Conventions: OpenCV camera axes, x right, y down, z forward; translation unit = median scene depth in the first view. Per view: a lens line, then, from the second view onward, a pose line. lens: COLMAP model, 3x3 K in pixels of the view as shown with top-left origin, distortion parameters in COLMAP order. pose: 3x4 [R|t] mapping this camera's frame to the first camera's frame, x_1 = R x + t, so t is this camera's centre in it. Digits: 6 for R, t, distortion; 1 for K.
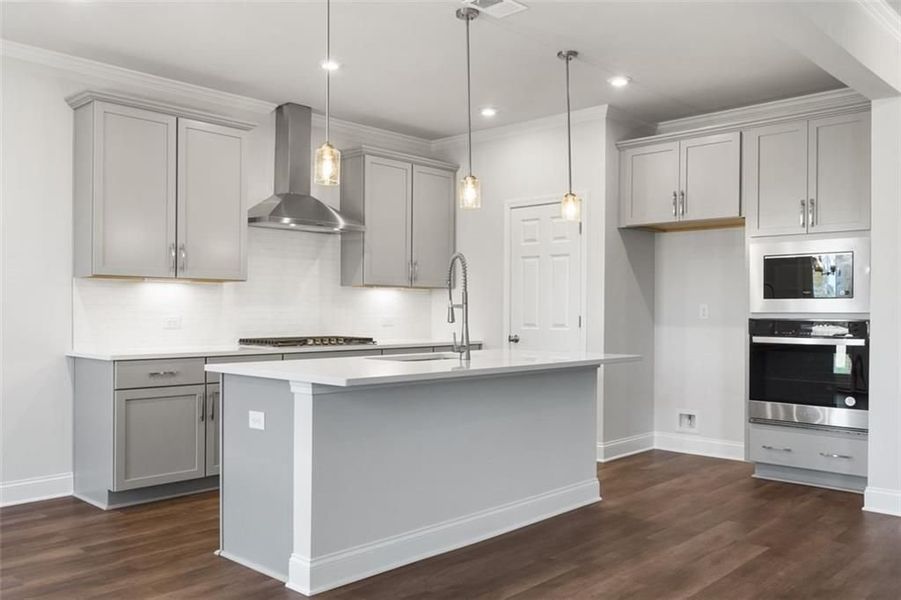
lens RADIAL K [[765.9, 0, 451.3], [0, 765.9, 311.1], [0, 0, 1]] dist [0.027877, -0.009141]
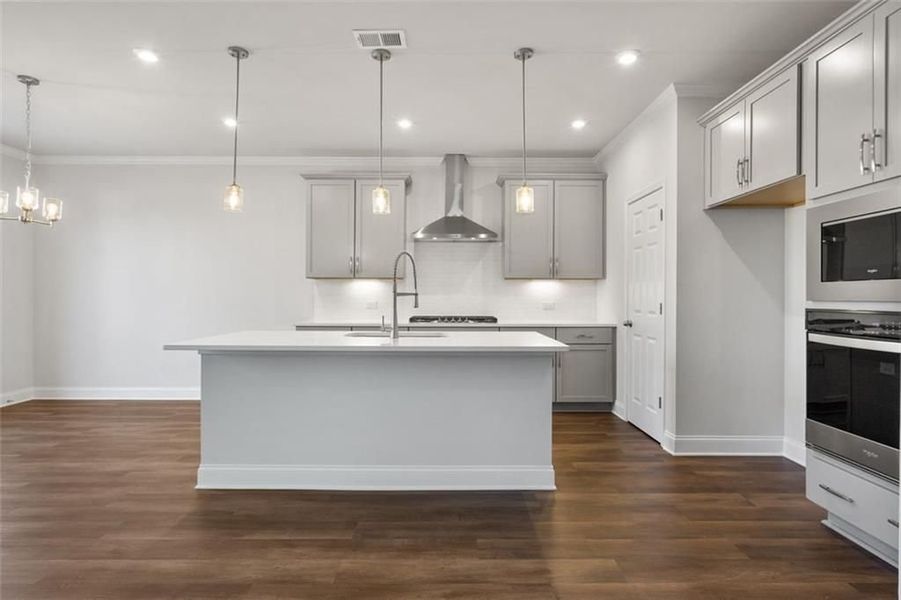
lens RADIAL K [[472.9, 0, 451.2], [0, 472.9, 295.6], [0, 0, 1]] dist [0.003924, 0.002082]
pose [[0.681938, -0.001386, -0.731408, 0.505780], [-0.000982, 0.999996, -0.002811, -0.001949], [0.731409, 0.002635, 0.681934, 0.446507]]
